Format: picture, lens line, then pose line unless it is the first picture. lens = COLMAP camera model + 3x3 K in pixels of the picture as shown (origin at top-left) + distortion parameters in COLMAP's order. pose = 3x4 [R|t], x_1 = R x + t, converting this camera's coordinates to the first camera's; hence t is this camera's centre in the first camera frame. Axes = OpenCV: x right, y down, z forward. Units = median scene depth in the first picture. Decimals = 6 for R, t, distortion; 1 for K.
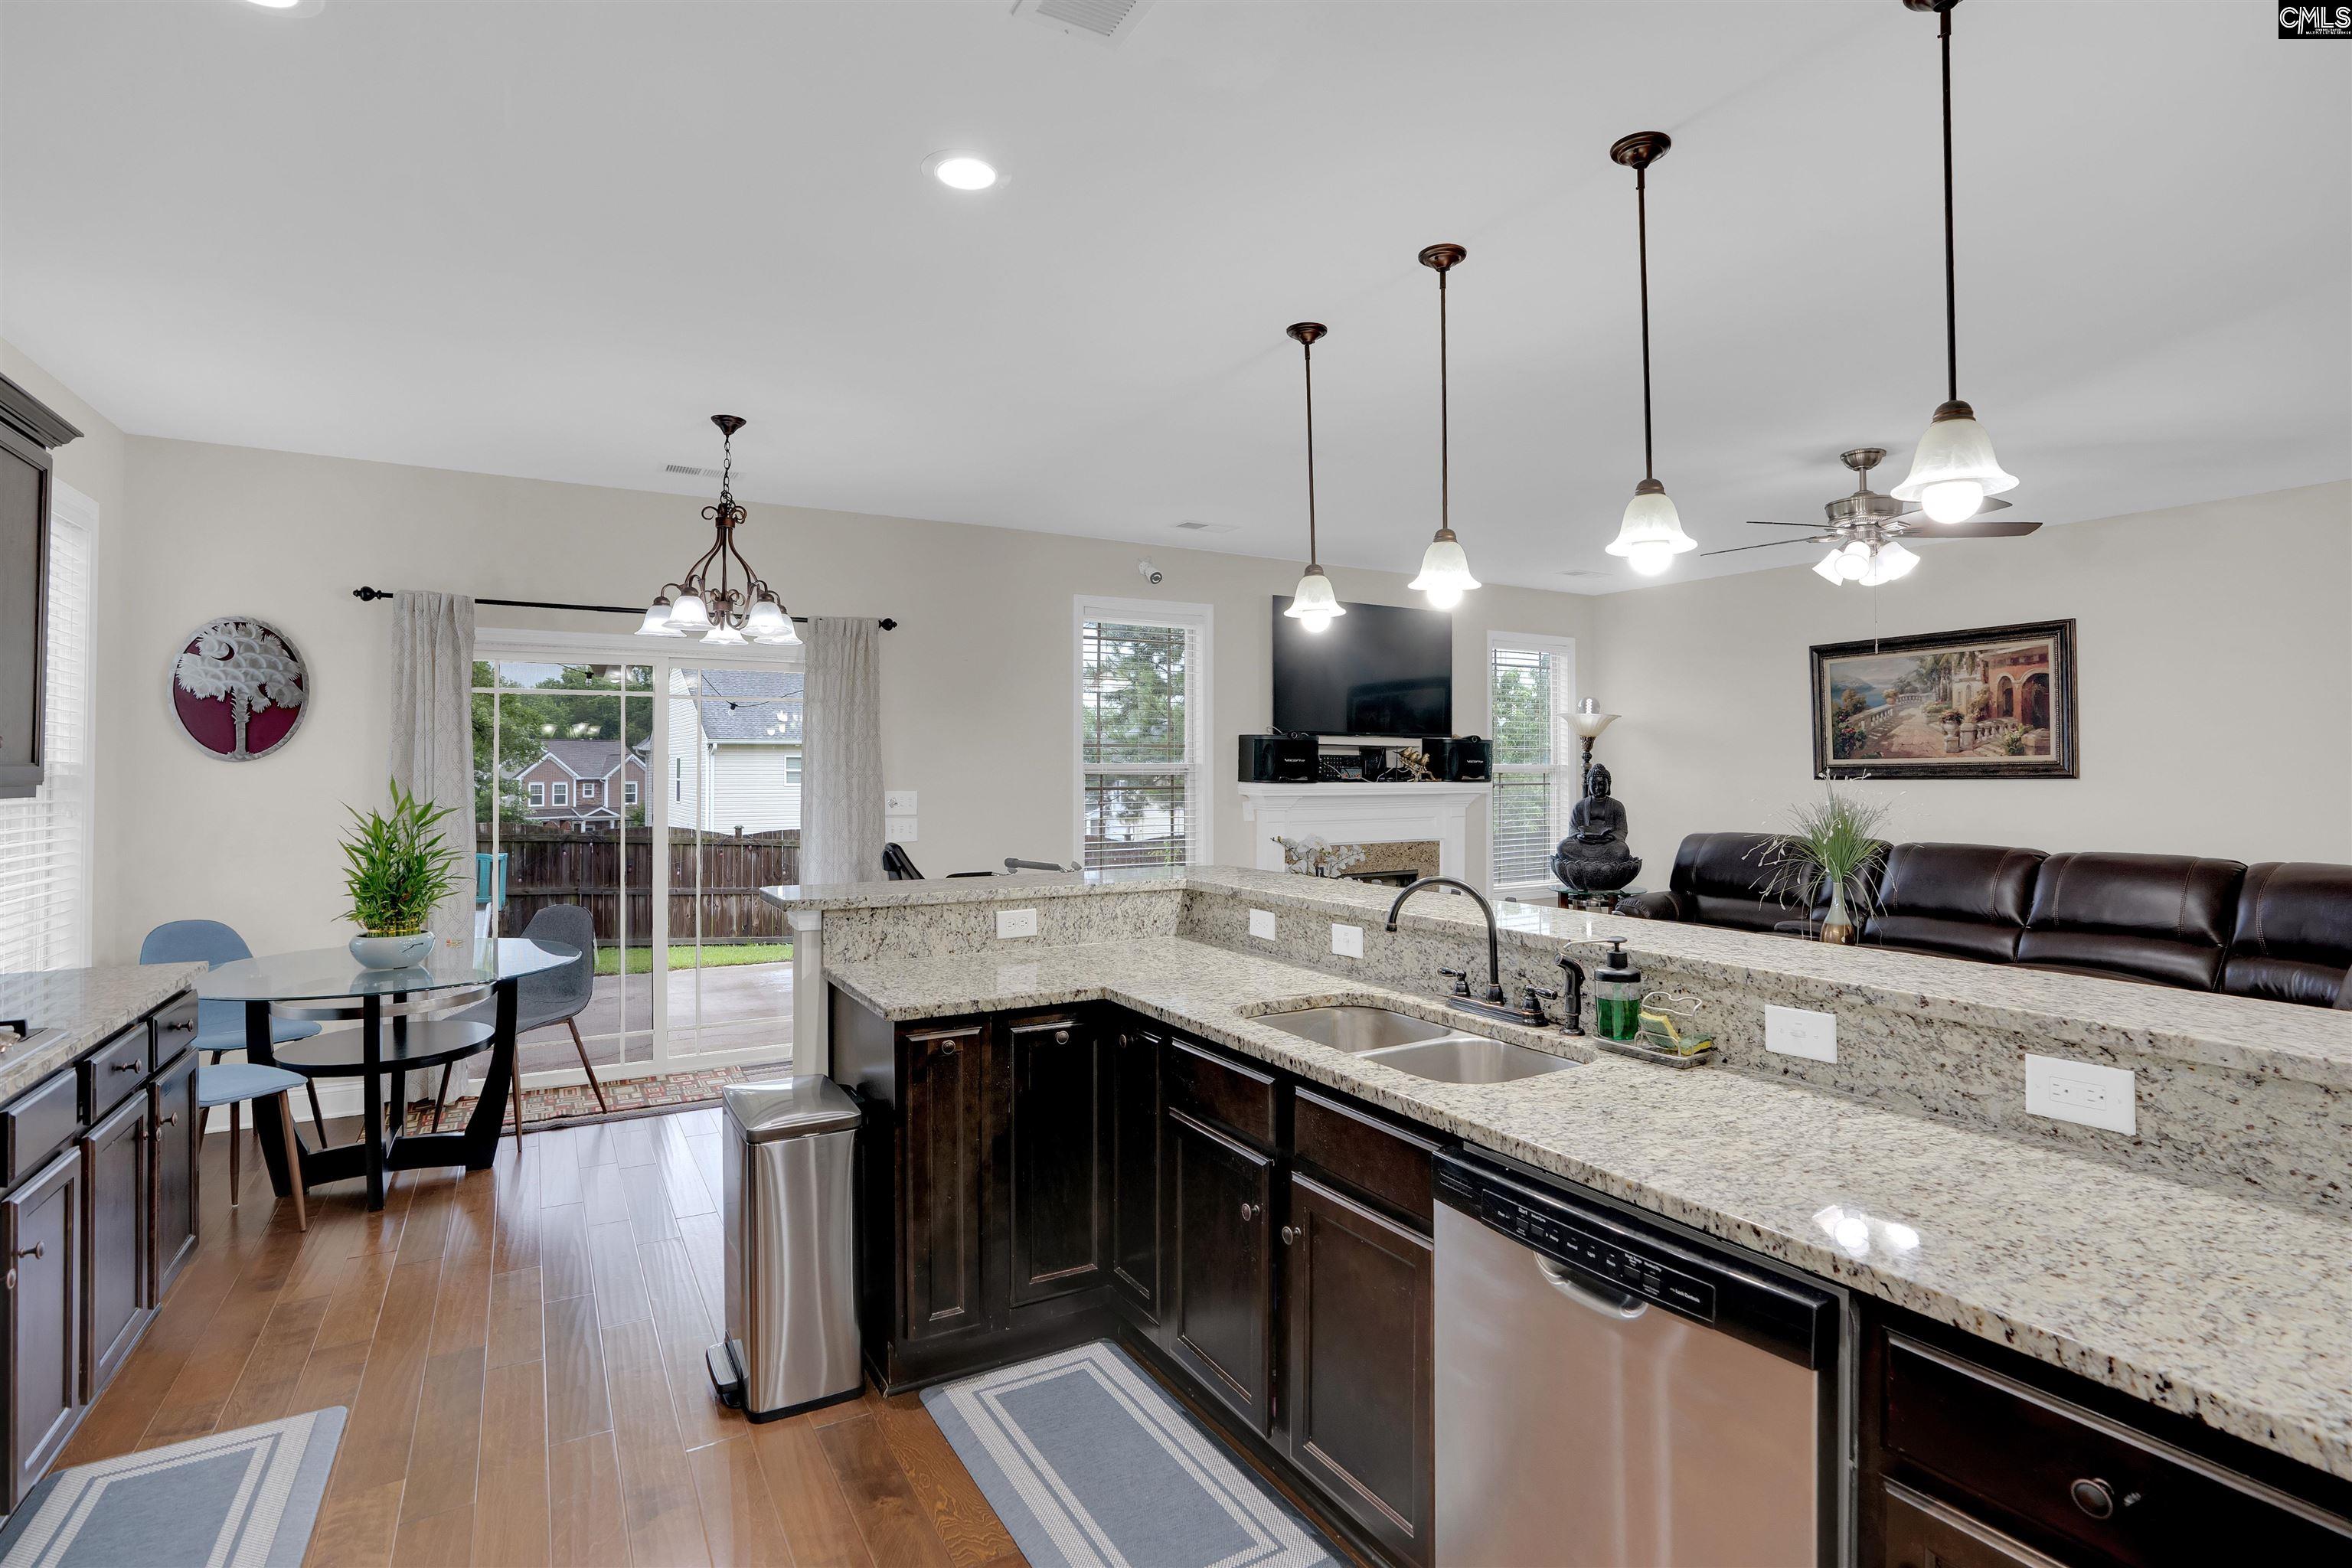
lens RADIAL K [[1173.7, 0, 1176.0], [0, 1173.7, 784.0], [0, 0, 1]] dist [-0.000432, 0.000762]
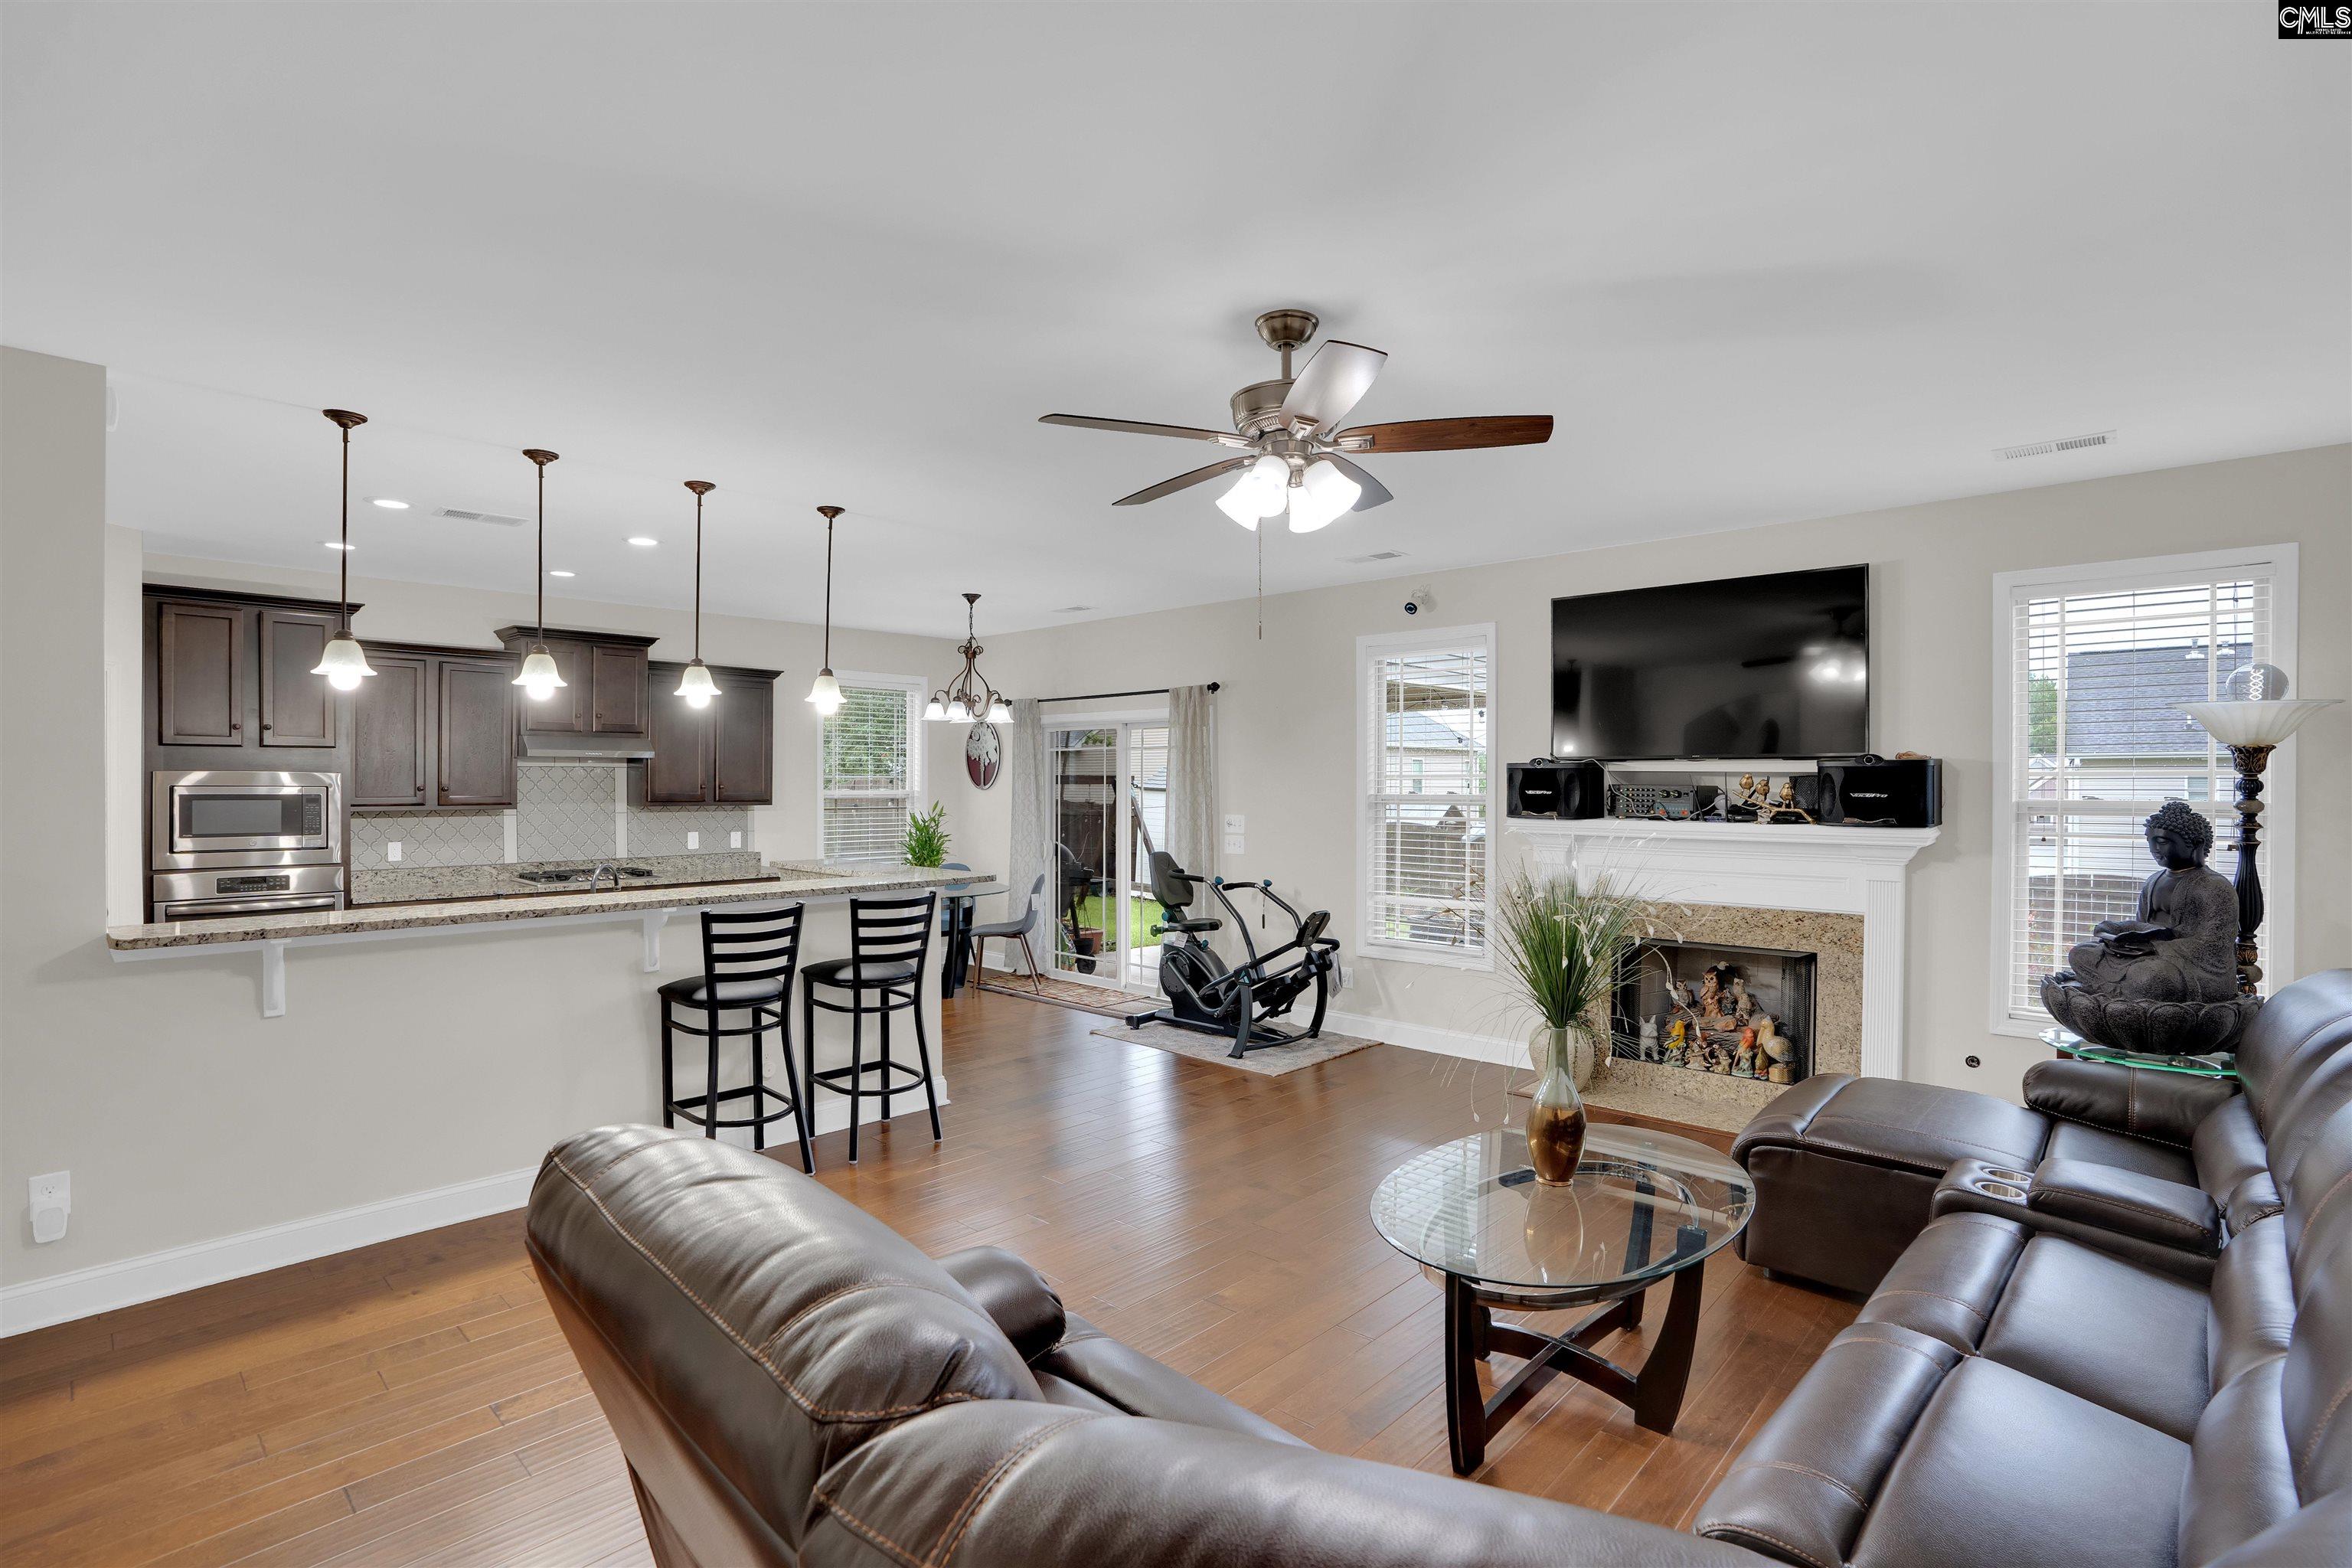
lens RADIAL K [[1100.3, 0, 1176.0], [0, 1100.3, 784.0], [0, 0, 1]] dist [-0.002698, 0.000168]
pose [[0.264834, 0.002362, -0.964291, 0.819218], [-0.019950, 0.999796, -0.003030, -0.017997], [0.964088, 0.020040, 0.264827, 0.542089]]
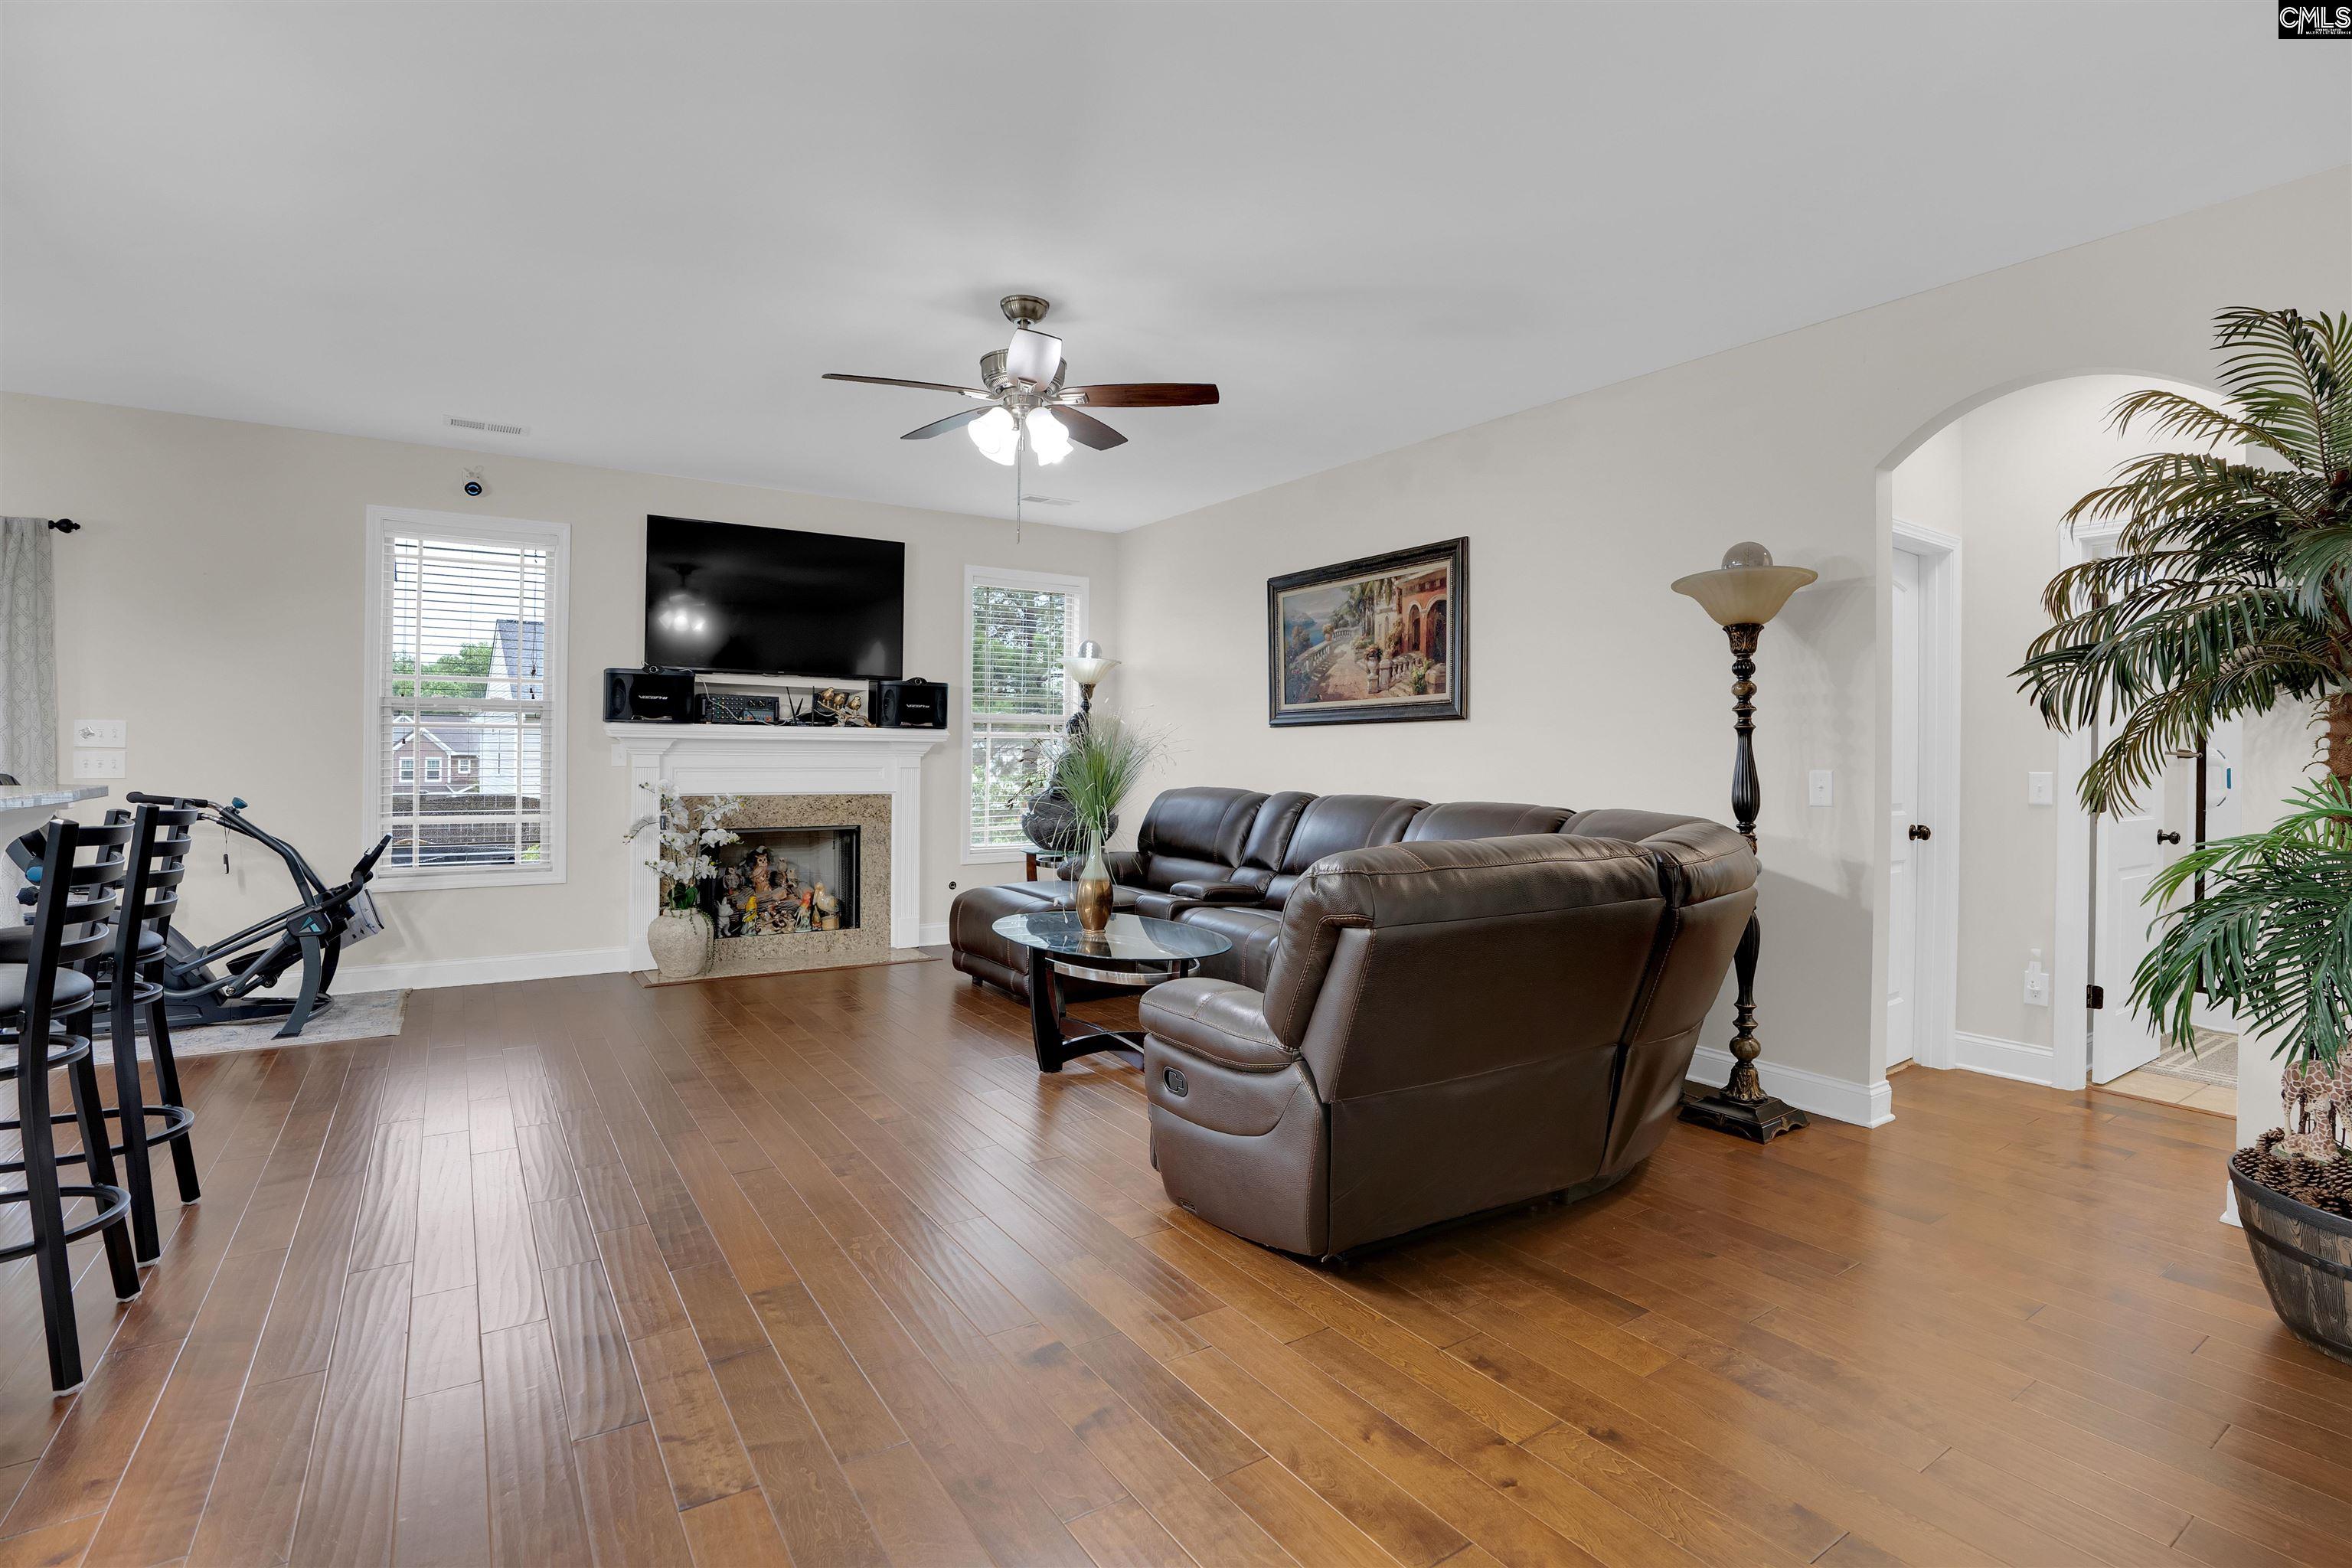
lens RADIAL K [[1150.5, 0, 1172.9], [0, 1150.5, 759.1], [0, 0, 1]] dist [-0.001390, 0.000270]
pose [[0.999924, 0.009758, -0.007508, 0.515529], [-0.009864, 0.999852, -0.014130, 0.036082], [0.007369, 0.014203, 0.999872, 0.135831]]
